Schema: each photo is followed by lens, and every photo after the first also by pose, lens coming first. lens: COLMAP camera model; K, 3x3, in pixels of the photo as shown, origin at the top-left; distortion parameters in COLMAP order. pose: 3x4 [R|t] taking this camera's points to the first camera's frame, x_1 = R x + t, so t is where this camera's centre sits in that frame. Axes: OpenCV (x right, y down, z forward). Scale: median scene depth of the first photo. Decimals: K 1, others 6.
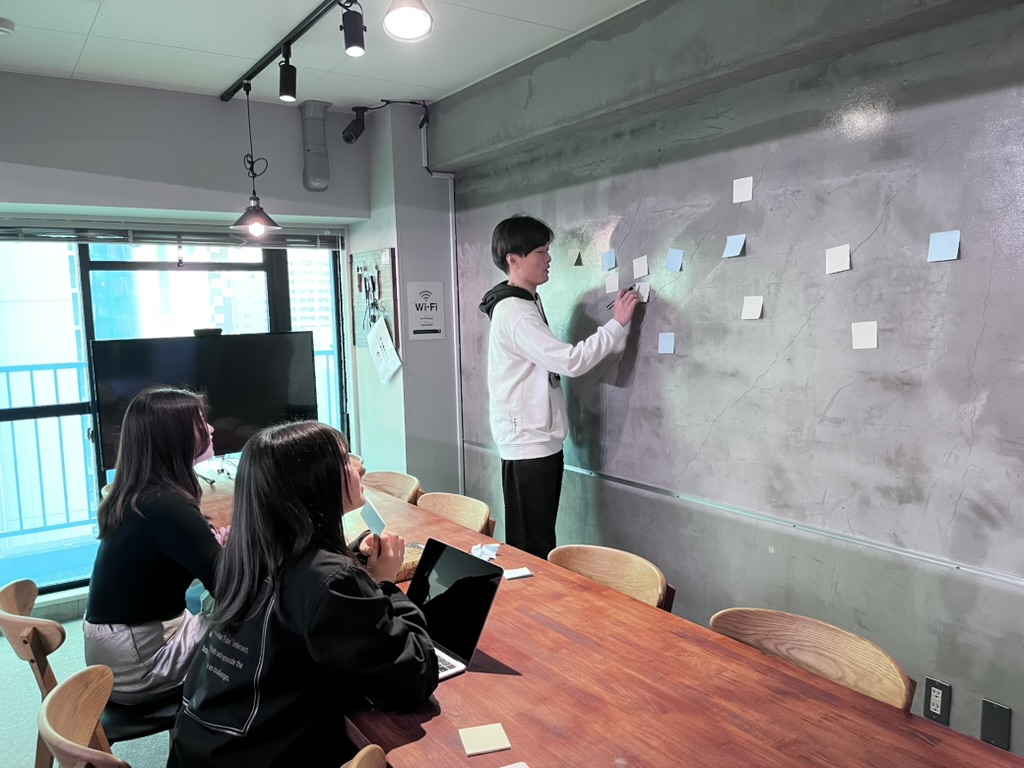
lens RADIAL K [[776.6, 0, 508.9], [0, 776.6, 392.9], [0, 0, 1]] dist [0.037036, -0.031757]
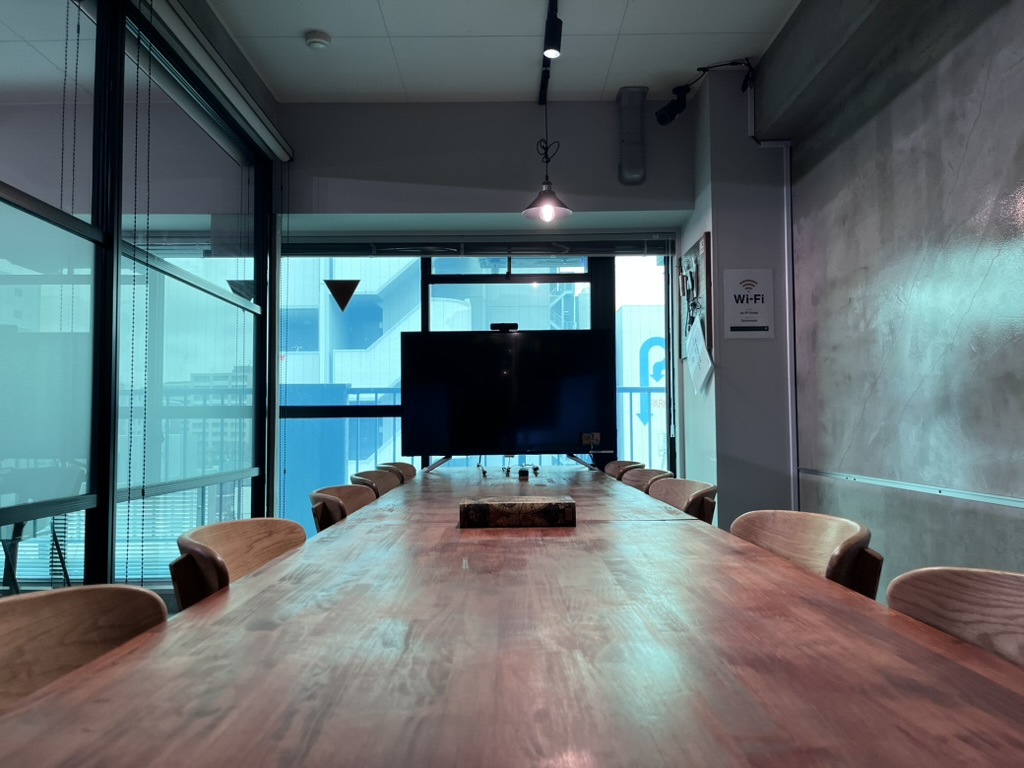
lens RADIAL K [[776.6, 0, 505.1], [0, 776.6, 389.5], [0, 0, 1]] dist [0.037036, -0.031757]
pose [[0.823566, -0.006478, -0.567183, 0.223667], [-0.079404, 0.988772, -0.126591, 0.163892], [0.561635, 0.149293, 0.813805, 0.289044]]
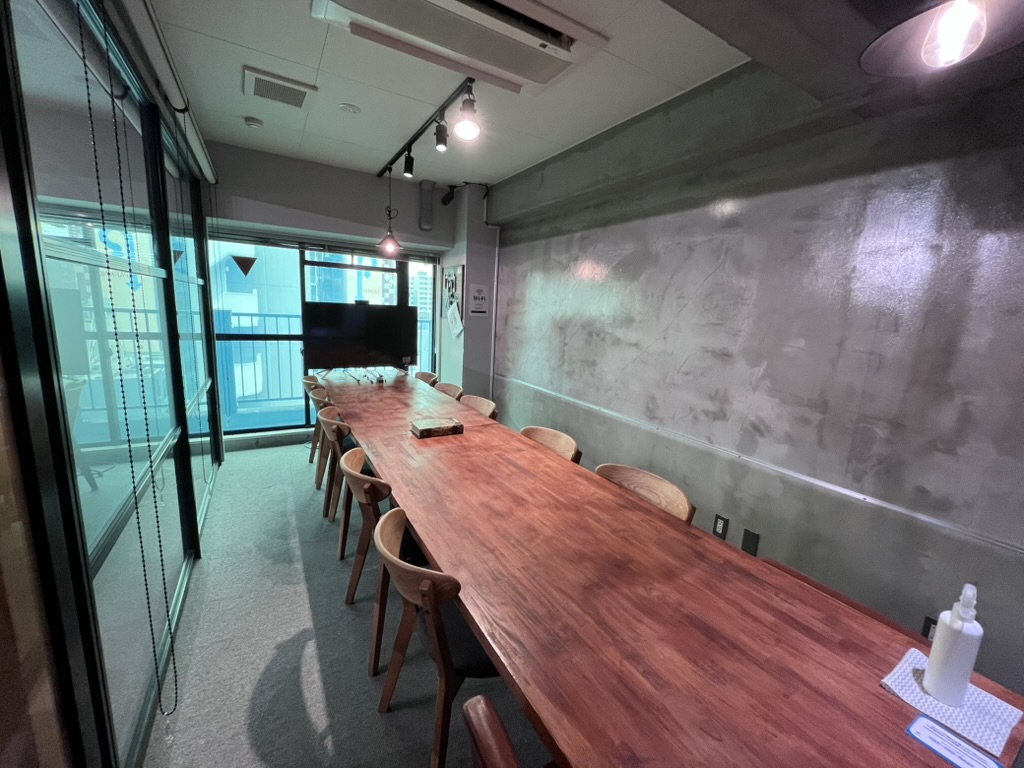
lens RADIAL K [[413.1, 0, 511.5], [0, 413.1, 388.5], [0, 0, 1]] dist [-0.002946, -0.000909]
pose [[0.994537, 0.090386, -0.052223, 0.060265], [-0.086072, 0.993098, 0.079679, 0.025878], [0.059064, -0.074749, 0.995452, 0.012997]]
